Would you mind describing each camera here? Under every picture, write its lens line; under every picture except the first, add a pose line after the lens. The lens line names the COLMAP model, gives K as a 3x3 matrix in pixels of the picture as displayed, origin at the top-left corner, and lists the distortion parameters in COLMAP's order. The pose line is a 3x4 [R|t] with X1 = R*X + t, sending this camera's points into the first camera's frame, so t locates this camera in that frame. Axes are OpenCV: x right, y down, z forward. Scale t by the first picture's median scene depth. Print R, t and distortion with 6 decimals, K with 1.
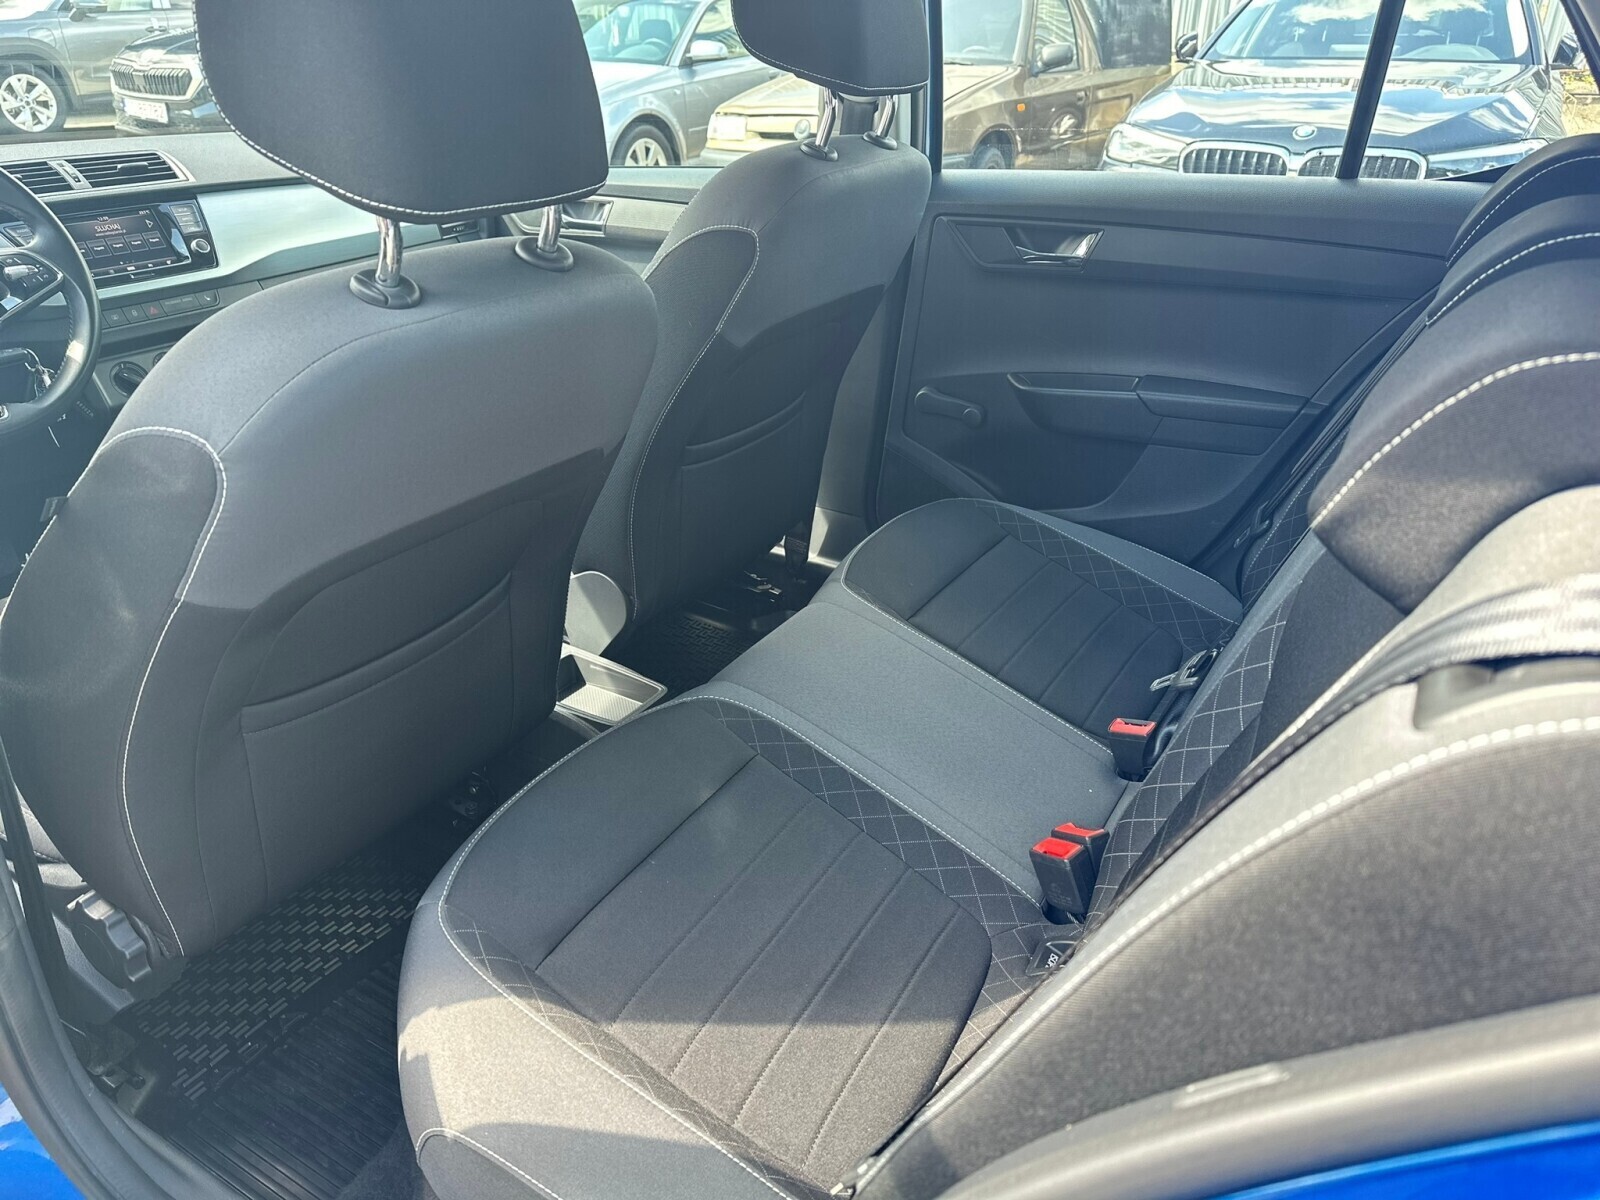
lens RADIAL K [[1126.0, 0, 759.8], [0, 1126.0, 611.0], [0, 0, 1]] dist [0.011540, -0.001084]
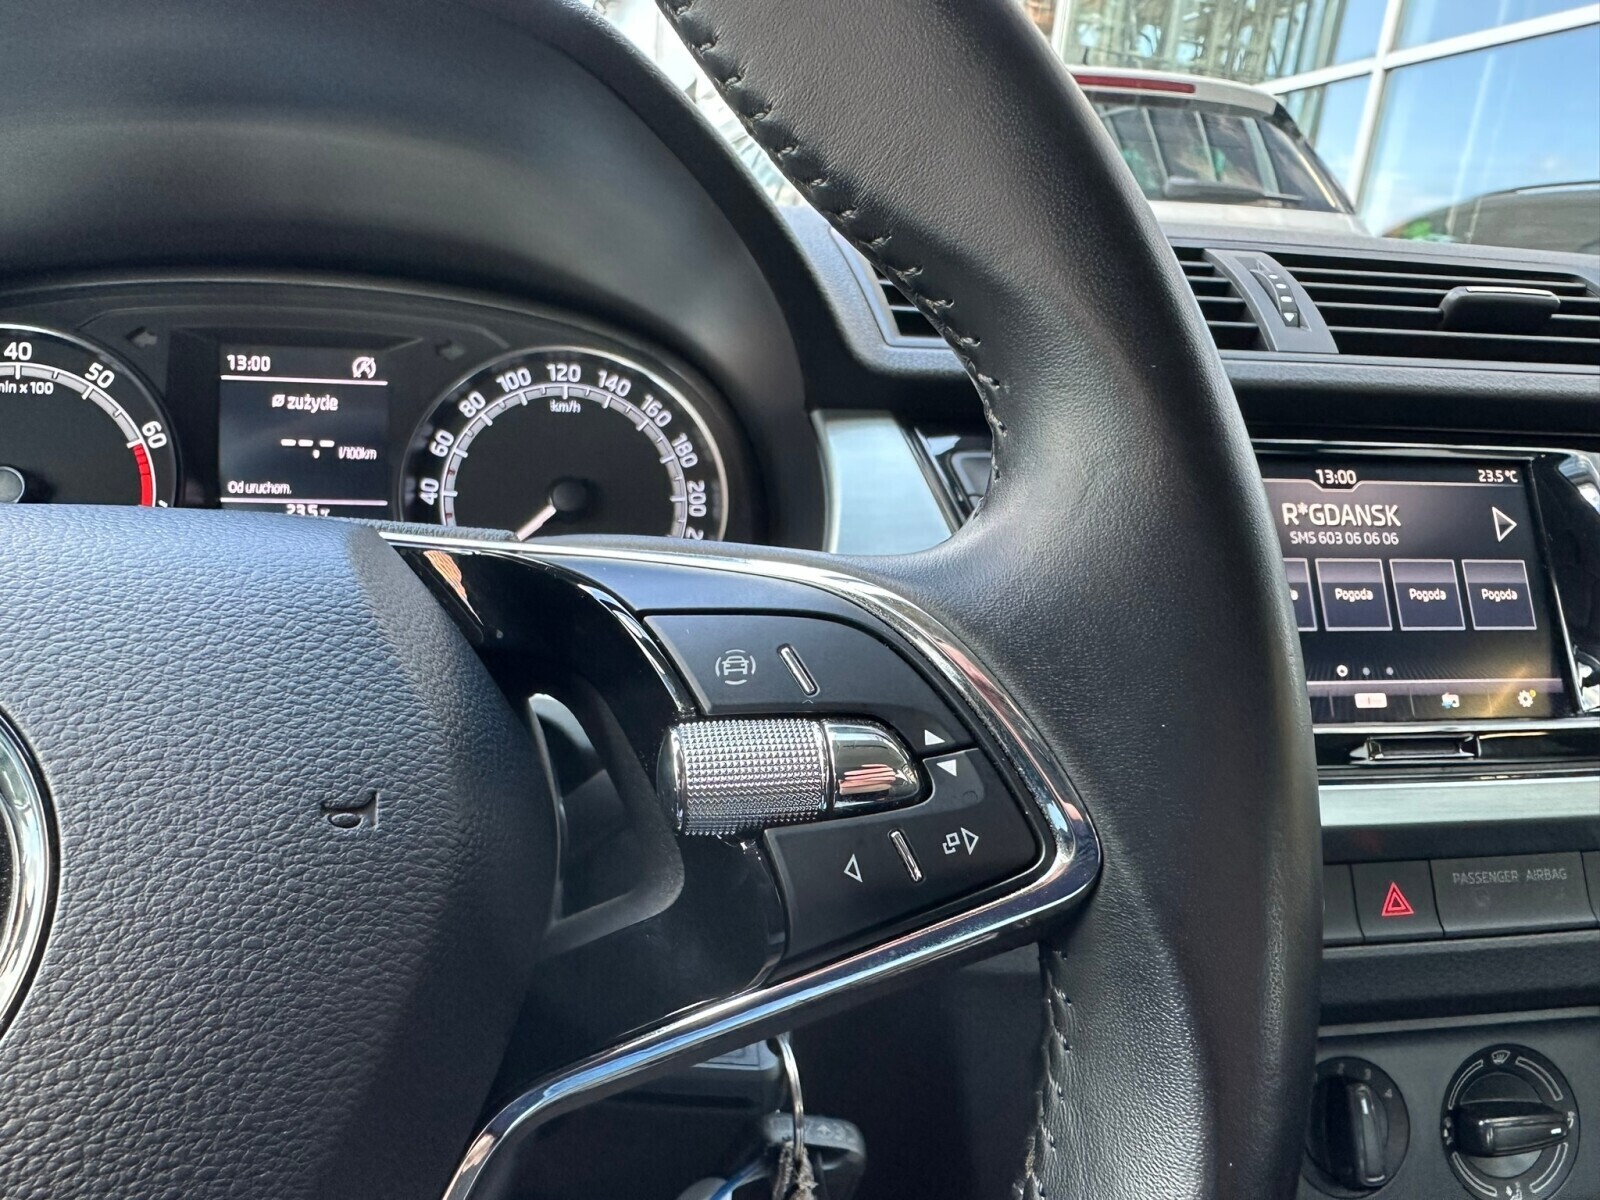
lens RADIAL K [[1191.7, 0, 792.6], [0, 1191.7, 671.3], [0, 0, 1]] dist [-0.005641, -0.033789]
pose [[0.678645, 0.249943, -0.690630, -0.449421], [-0.381537, 0.923456, -0.040711, -0.242180], [0.627591, 0.291130, 0.722062, 0.720592]]
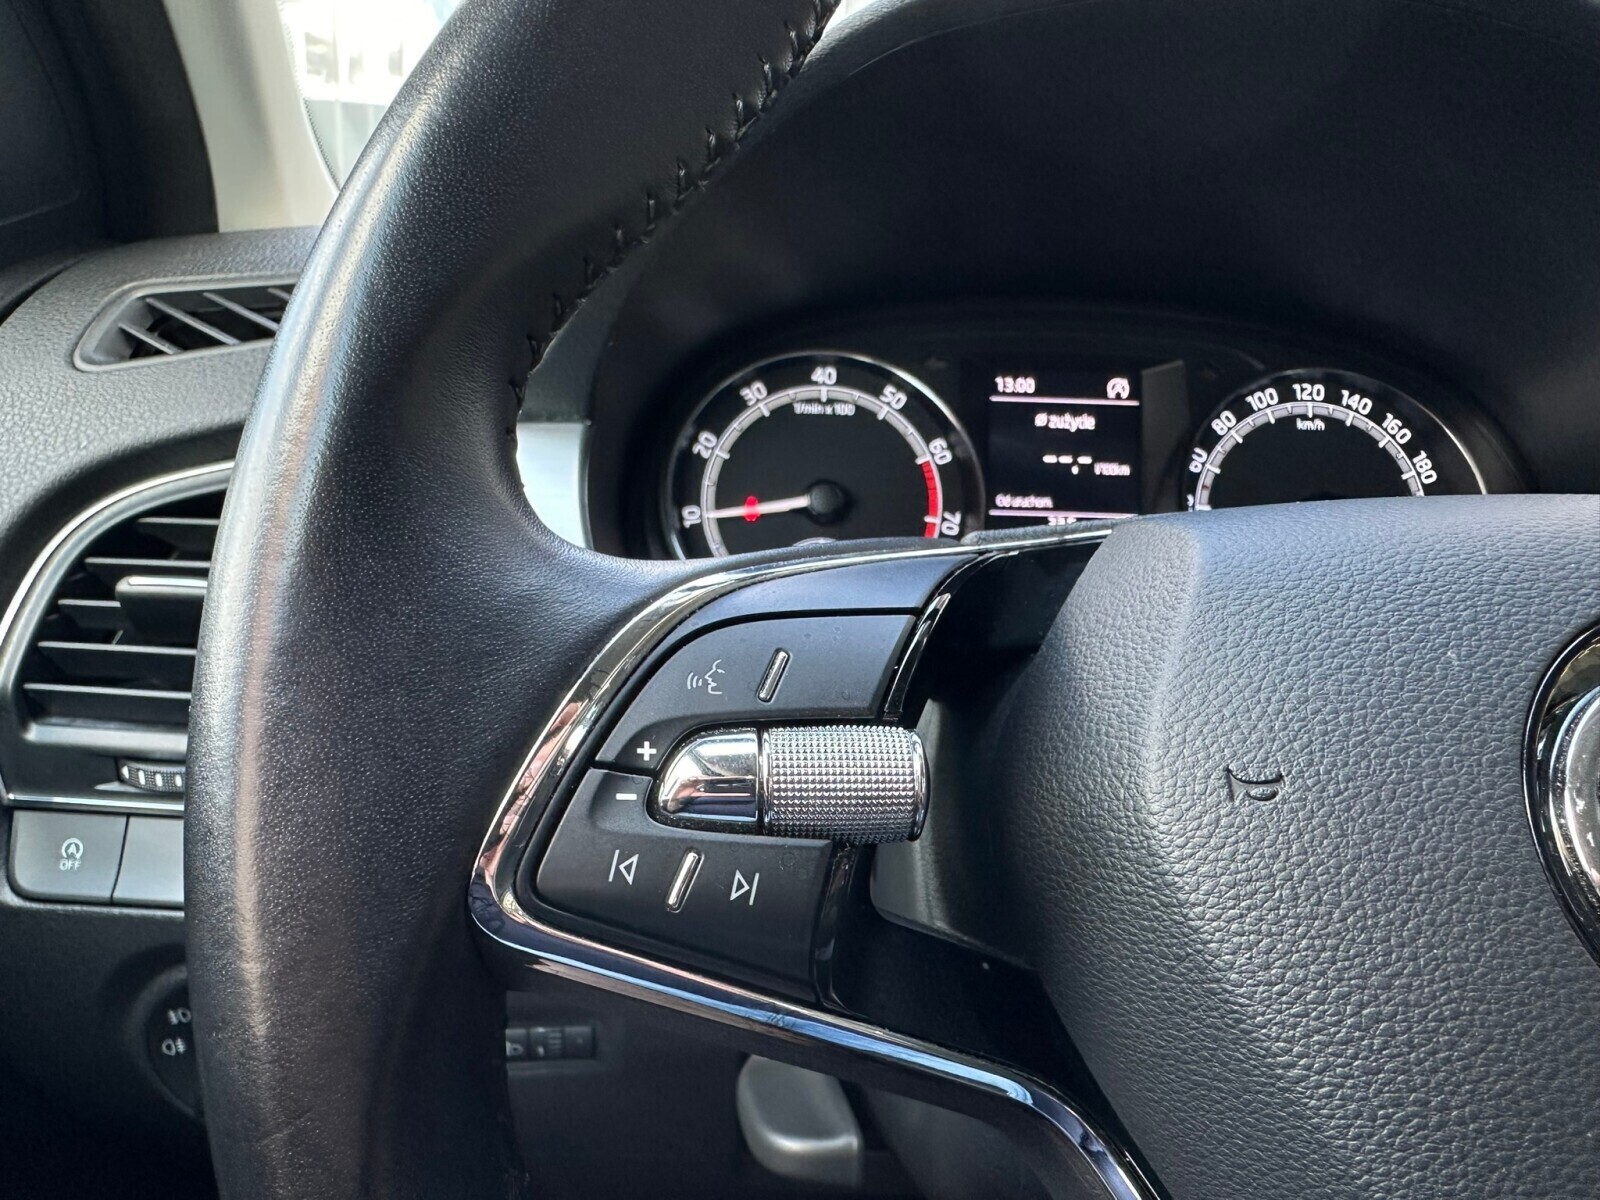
lens RADIAL K [[1191.7, 0, 792.6], [0, 1191.7, 671.3], [0, 0, 1]] dist [-0.005641, -0.033789]
pose [[0.548094, 0.267300, -0.792555, -0.509550], [-0.408126, 0.912568, 0.025535, -0.197811], [0.730086, 0.309467, 0.609265, 0.633162]]
